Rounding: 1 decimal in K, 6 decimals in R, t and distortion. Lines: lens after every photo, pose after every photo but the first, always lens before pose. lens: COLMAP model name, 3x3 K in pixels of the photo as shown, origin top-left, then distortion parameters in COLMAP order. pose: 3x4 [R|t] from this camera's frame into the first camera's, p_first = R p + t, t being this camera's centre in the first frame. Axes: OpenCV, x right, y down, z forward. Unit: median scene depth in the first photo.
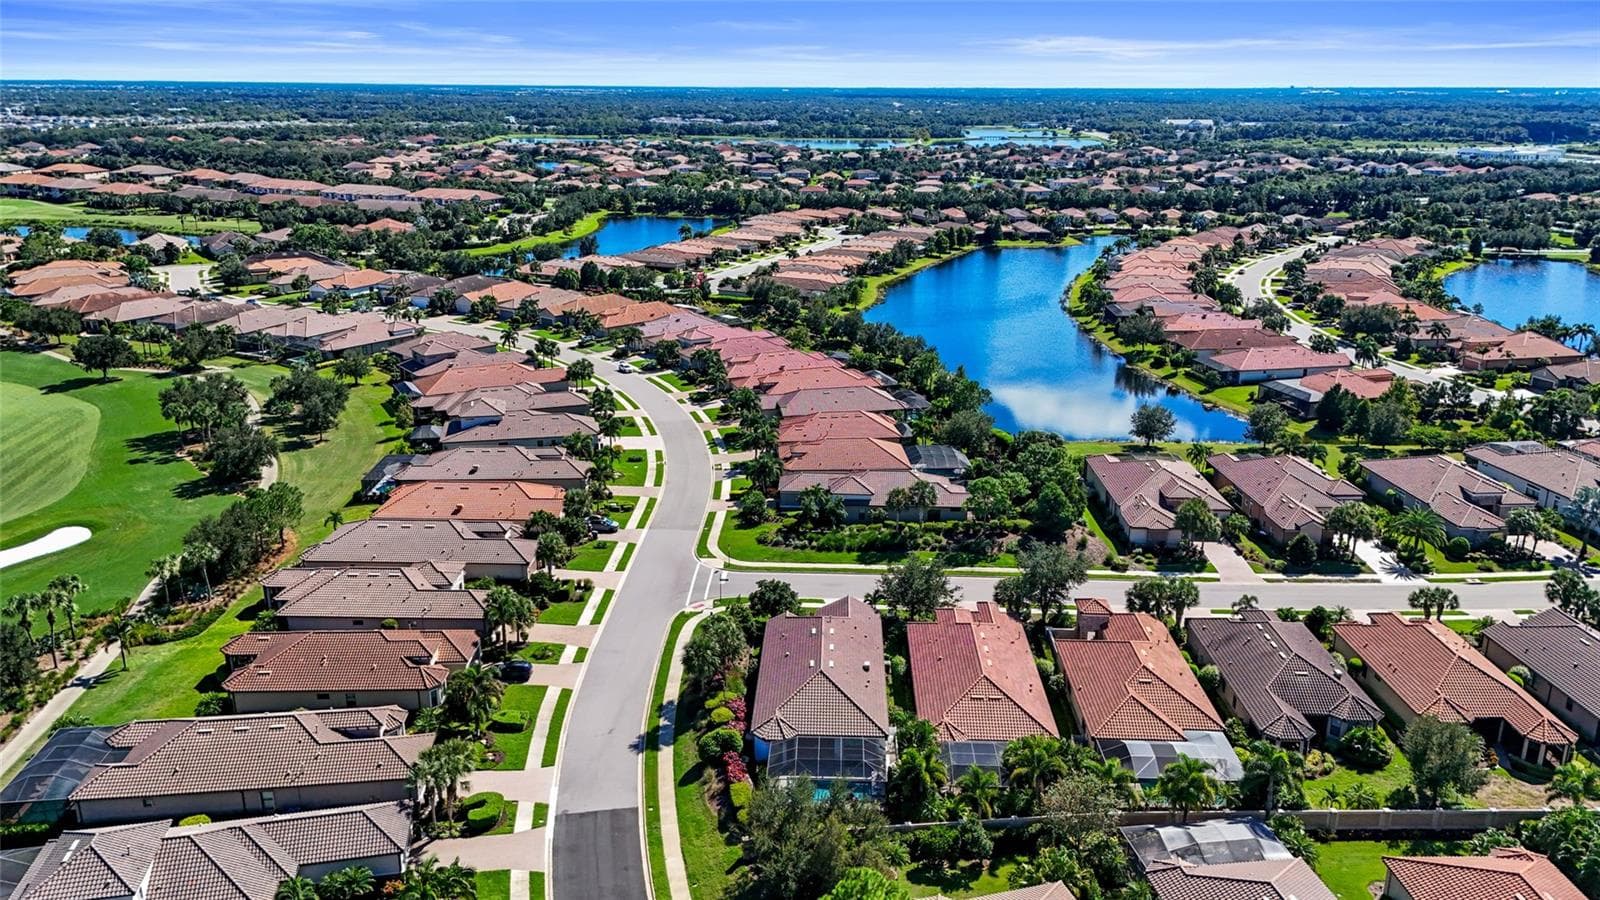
lens RADIAL K [[1176.9, 0, 807.3], [0, 1176.9, 449.8], [0, 0, 1]] dist [0.108335, -0.126711]
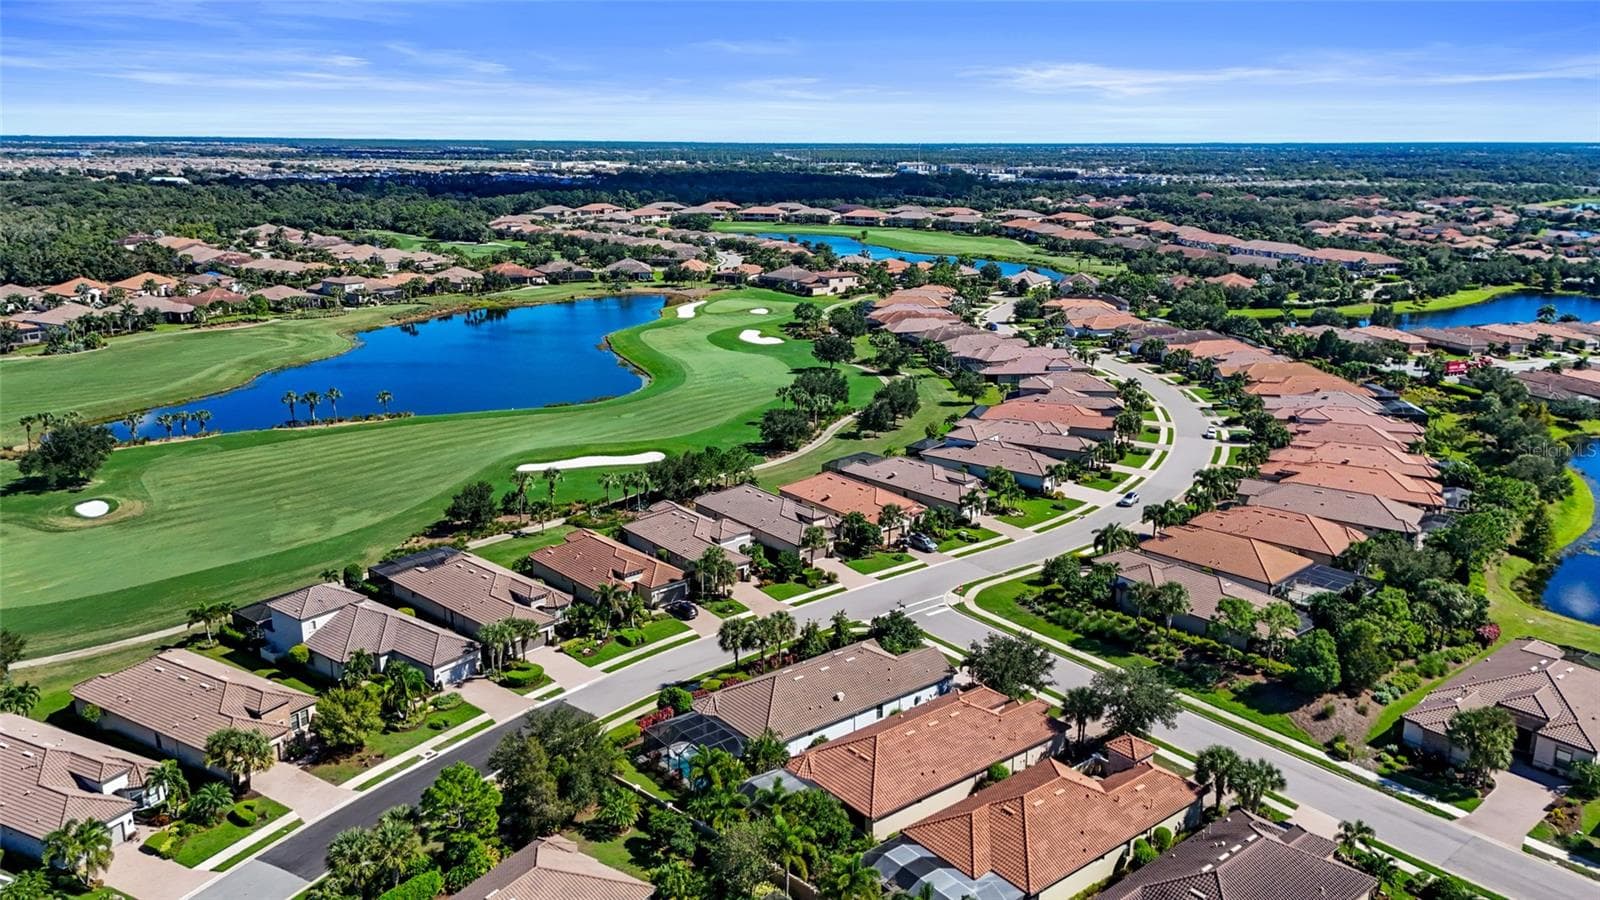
lens RADIAL K [[1176.9, 0, 807.3], [0, 1176.9, 449.8], [0, 0, 1]] dist [0.108335, -0.126711]
pose [[0.652806, 0.191714, -0.732864, 0.631245], [-0.225695, 0.972732, 0.053422, -0.063779], [0.723122, 0.130530, 0.678275, 0.211350]]
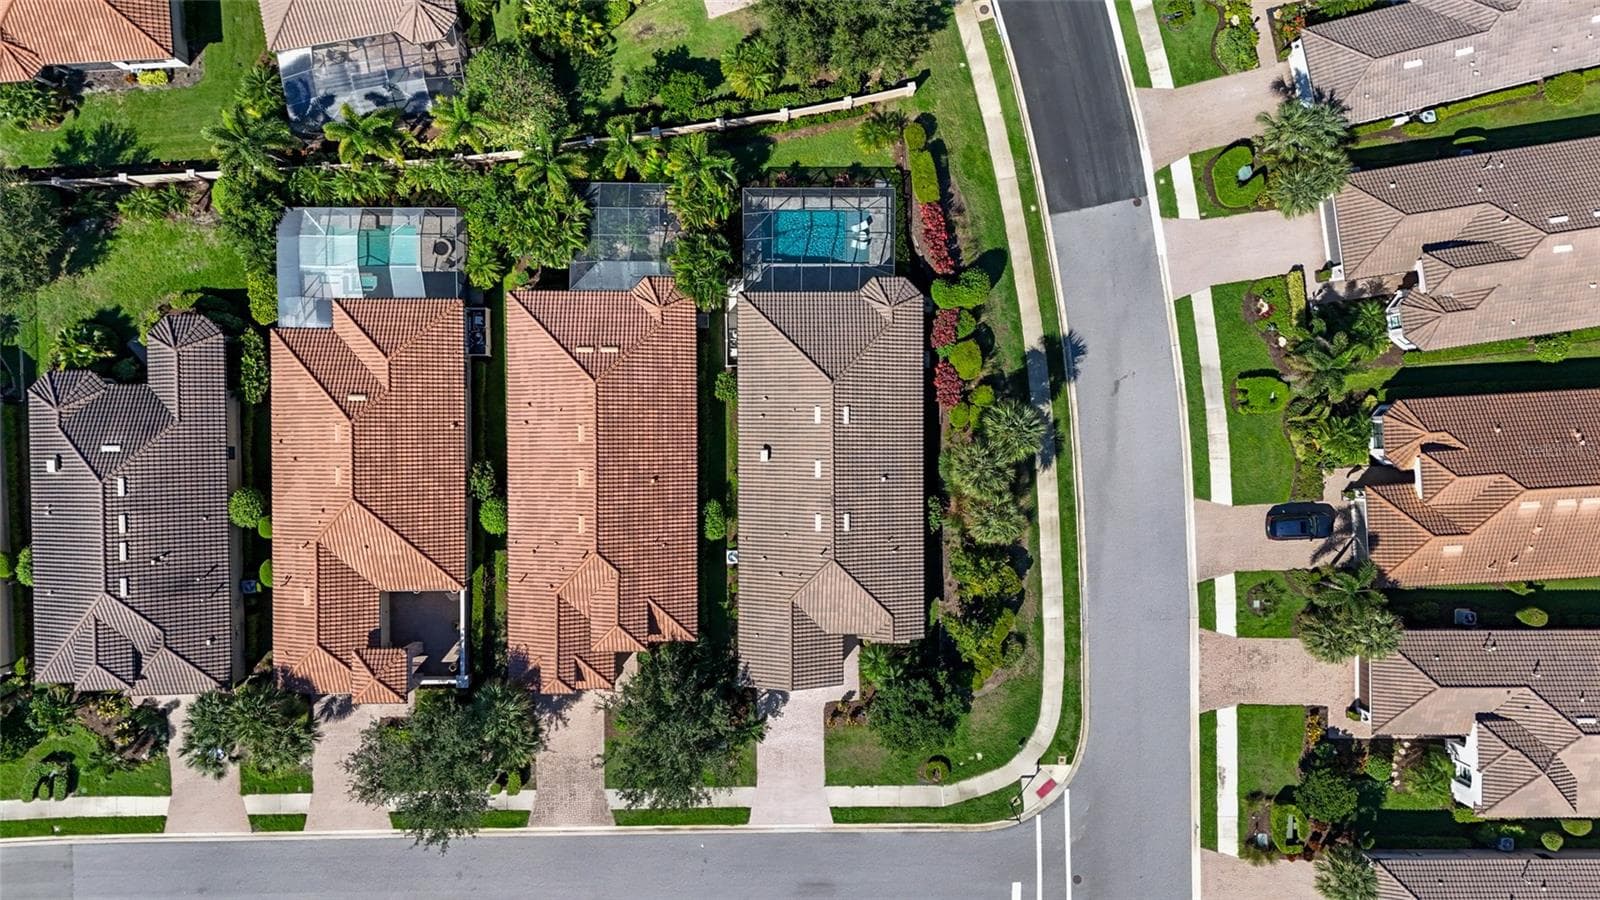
lens RADIAL K [[1176.9, 0, 807.3], [0, 1176.9, 449.8], [0, 0, 1]] dist [0.108335, -0.126711]
pose [[-0.998855, 0.034191, -0.033474, 0.040712], [-0.042366, -0.306781, 0.950837, -0.378397], [0.022241, 0.951166, 0.307878, 0.669255]]
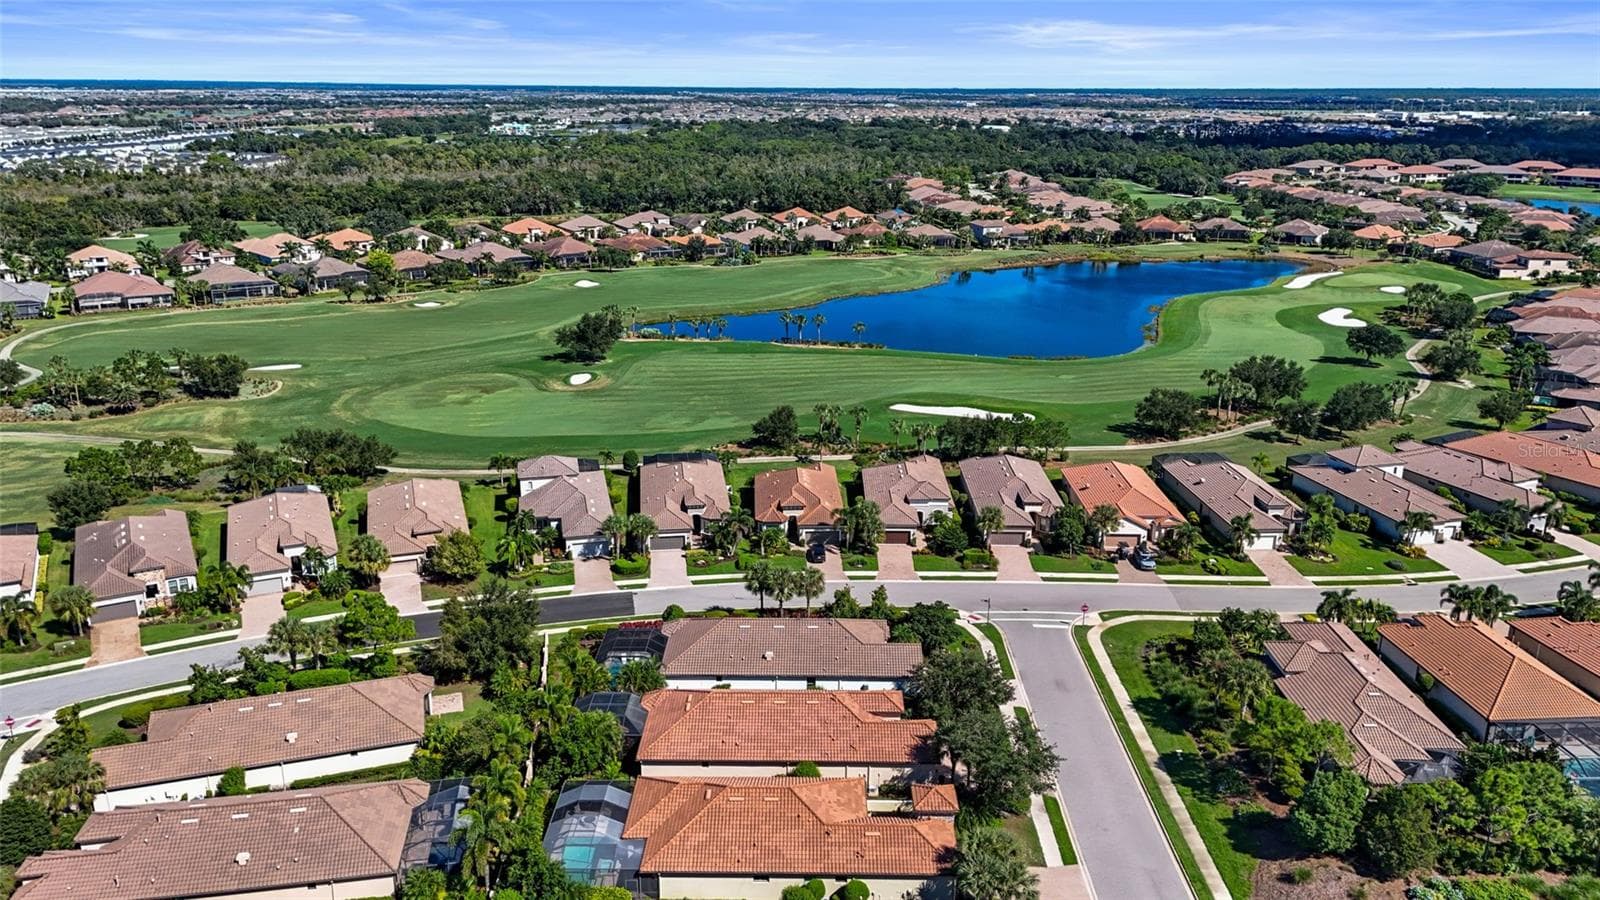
lens RADIAL K [[1162.9, 0, 798.5], [0, 1162.9, 483.1], [0, 0, 1]] dist [0.095326, -0.096683]
pose [[0.018508, 0.318800, -0.947641, 0.809788], [-0.301414, 0.905488, 0.298732, -0.220644], [0.953314, 0.280104, 0.112850, 0.731892]]
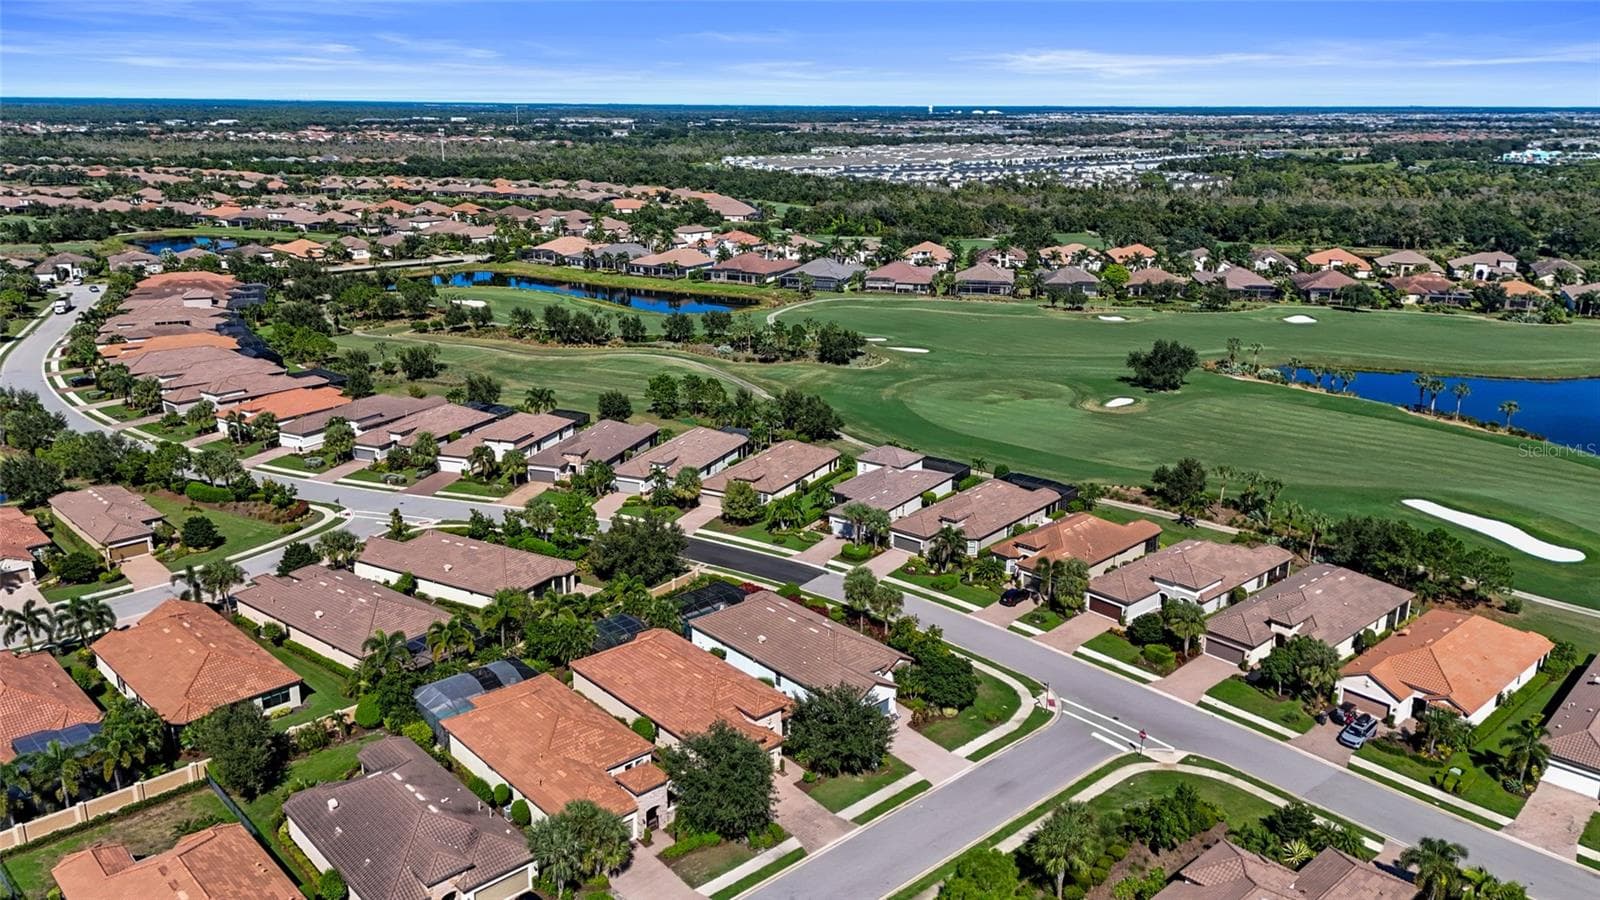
lens RADIAL K [[1176.9, 0, 807.3], [0, 1176.9, 449.8], [0, 0, 1]] dist [0.108335, -0.126711]
pose [[-0.721085, 0.185908, -0.667439, 0.598028], [-0.216562, 0.854584, 0.472004, -0.408109], [0.658132, 0.484897, -0.575967, 1.320570]]
